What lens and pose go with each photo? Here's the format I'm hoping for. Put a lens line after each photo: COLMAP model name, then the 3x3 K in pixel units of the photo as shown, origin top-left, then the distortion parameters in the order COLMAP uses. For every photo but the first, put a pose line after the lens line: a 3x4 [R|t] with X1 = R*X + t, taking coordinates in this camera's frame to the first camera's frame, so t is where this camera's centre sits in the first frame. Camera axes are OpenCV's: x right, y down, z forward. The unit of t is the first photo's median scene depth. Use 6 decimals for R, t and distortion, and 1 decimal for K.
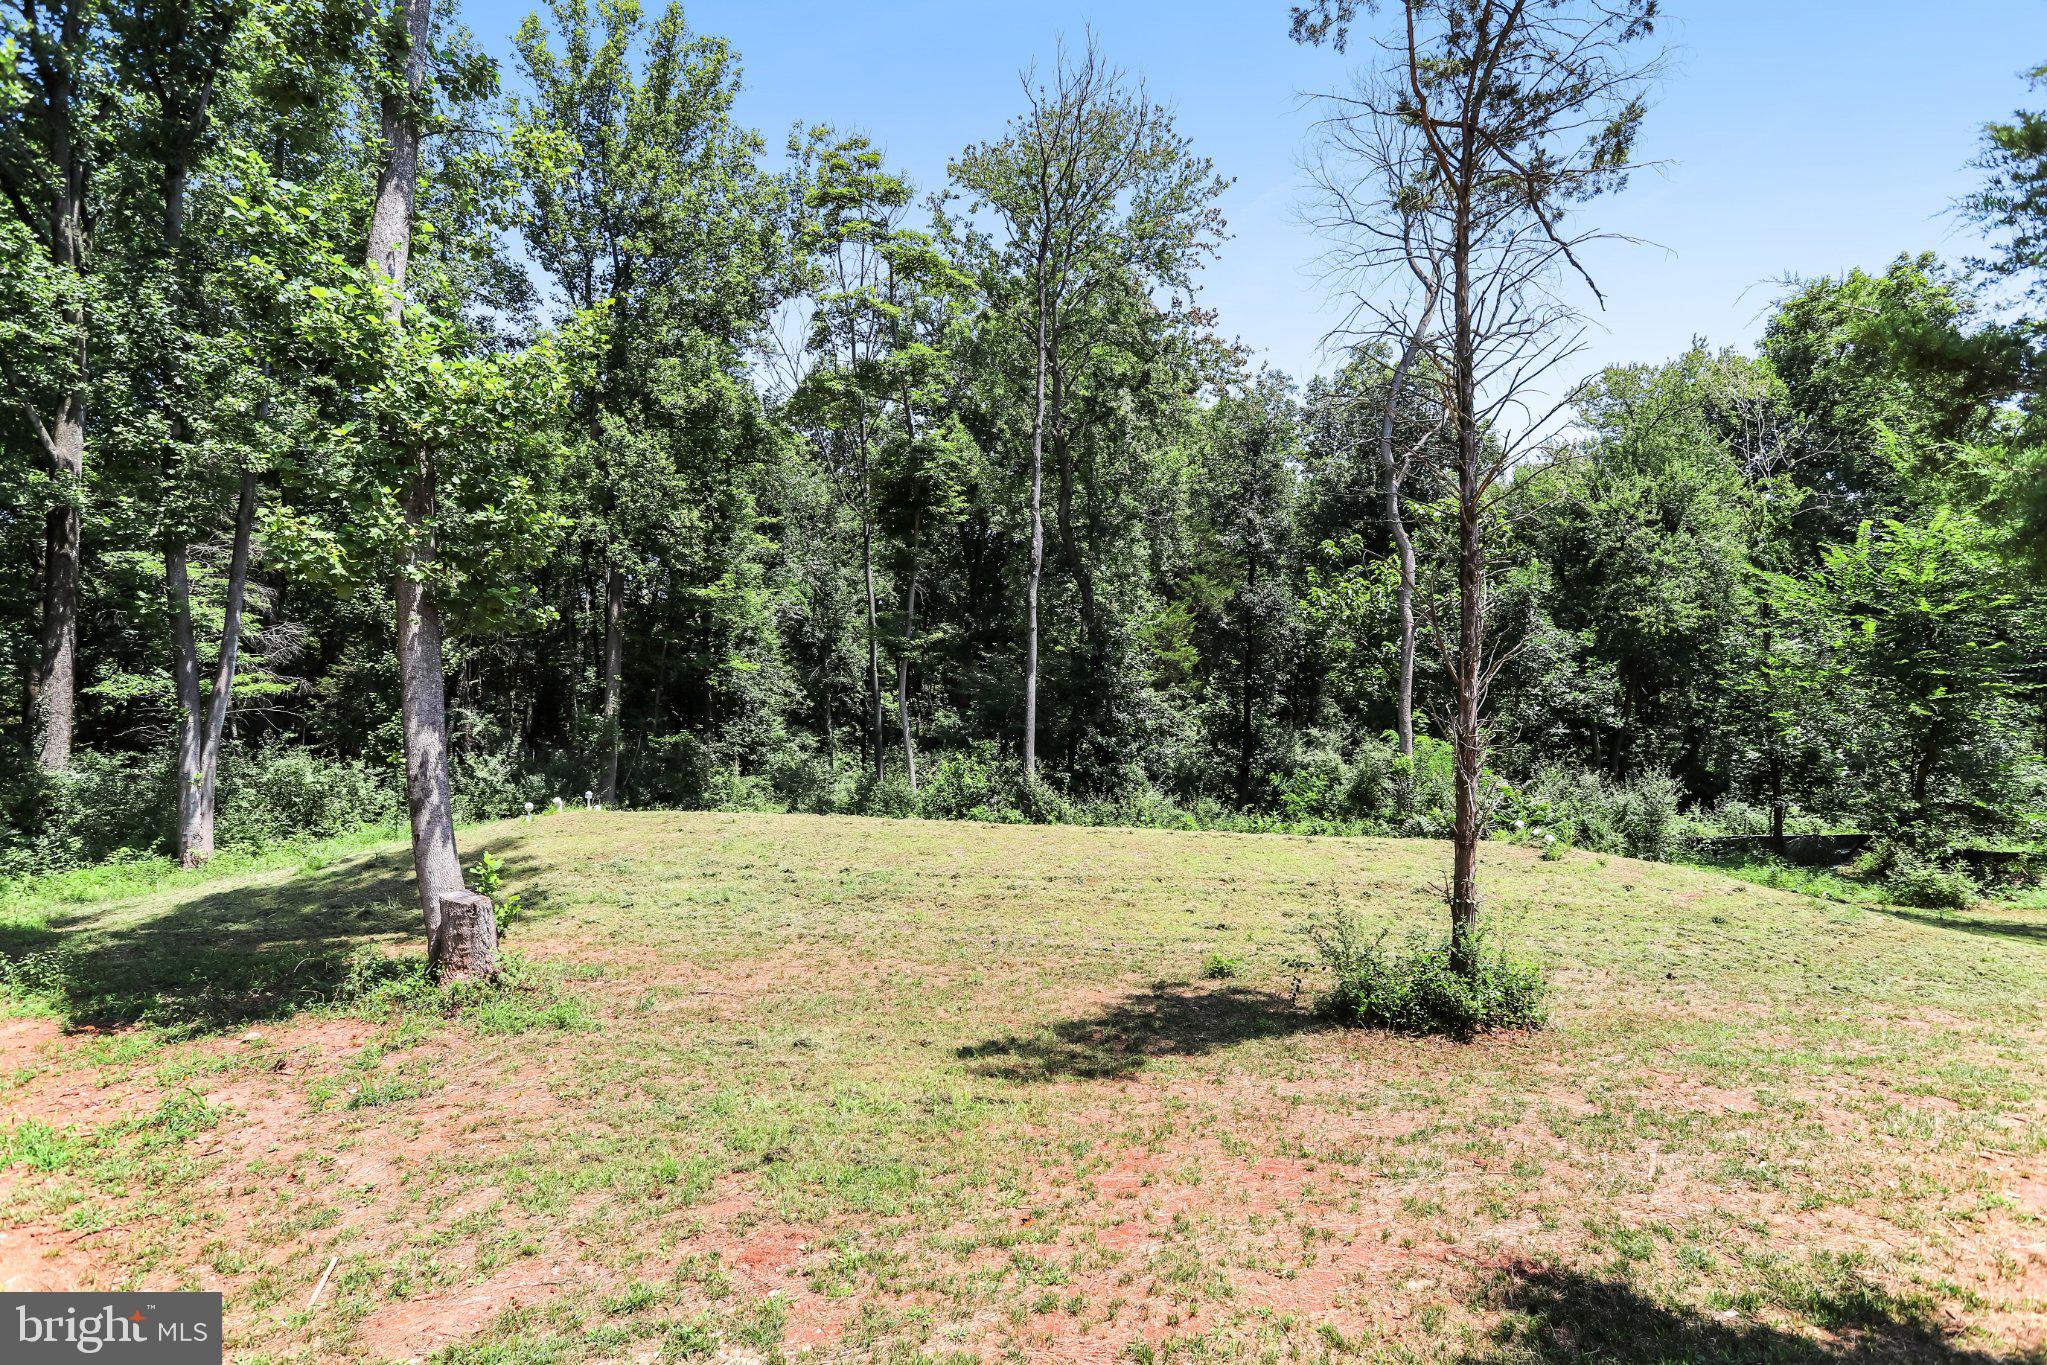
lens RADIAL K [[1036.2, 0, 1024.7], [0, 1036.2, 695.4], [0, 0, 1]] dist [-0.069514, 0.035327]
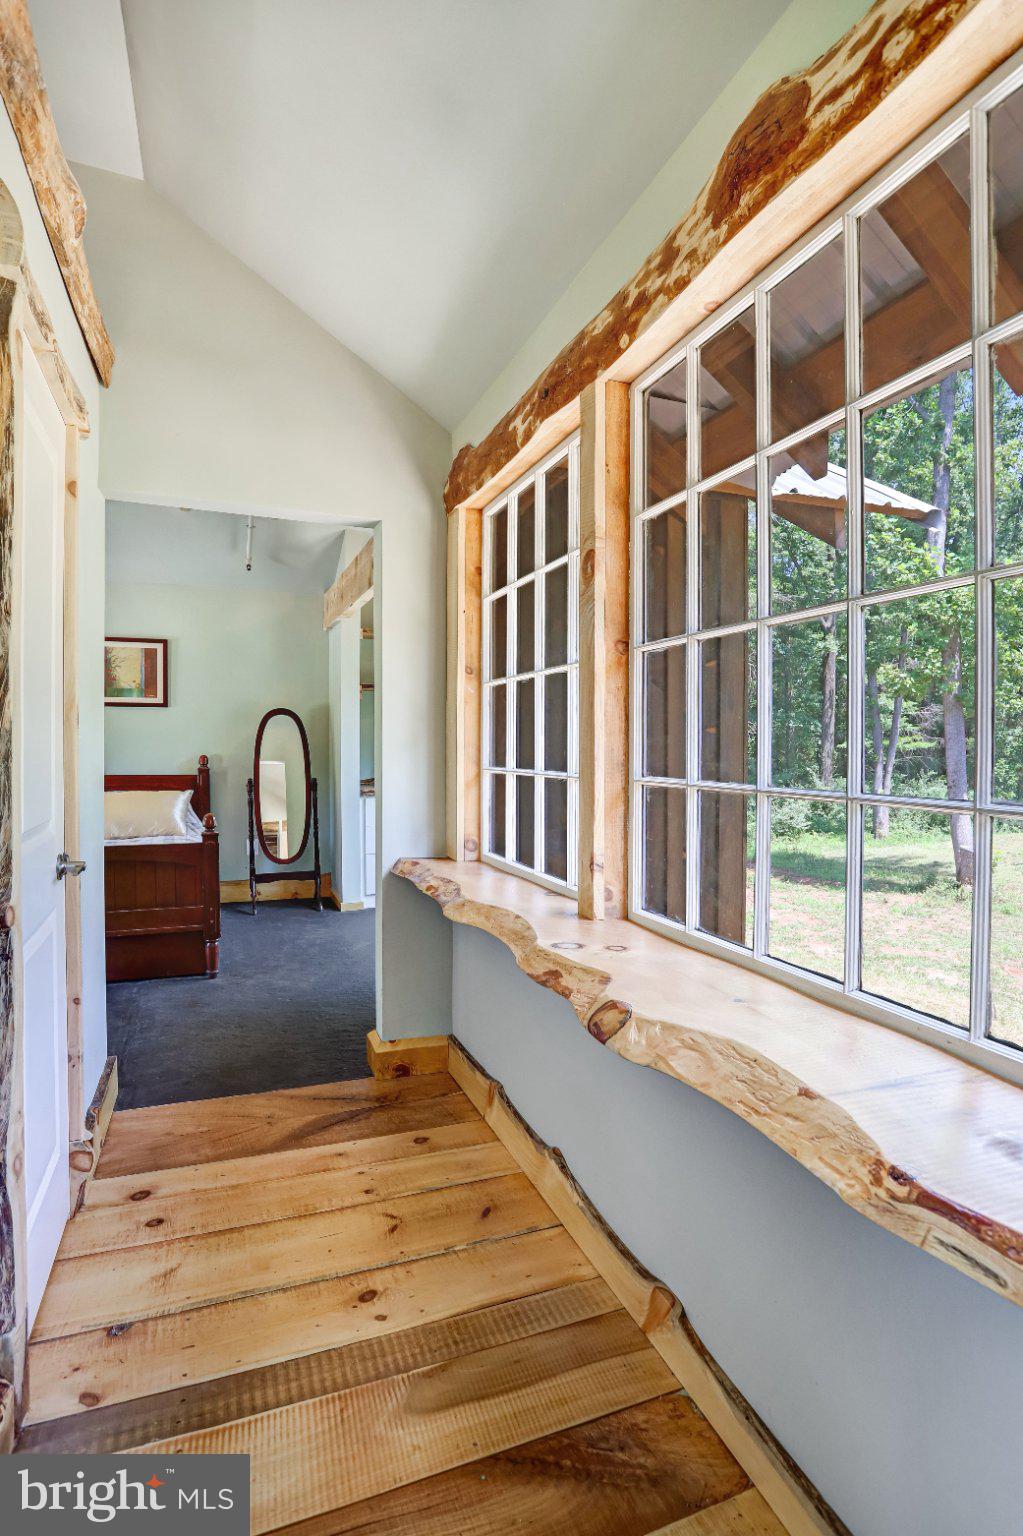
lens RADIAL K [[777.5, 0, 511.5], [0, 777.5, 768.0], [0, 0, 1]] dist [-0.069514, 0.035327]
pose [[0.392495, 0.015297, -0.919627, 0.226495], [0.005541, 0.999804, 0.018996, 0.004501], [0.919738, -0.012551, 0.392333, -0.204314]]
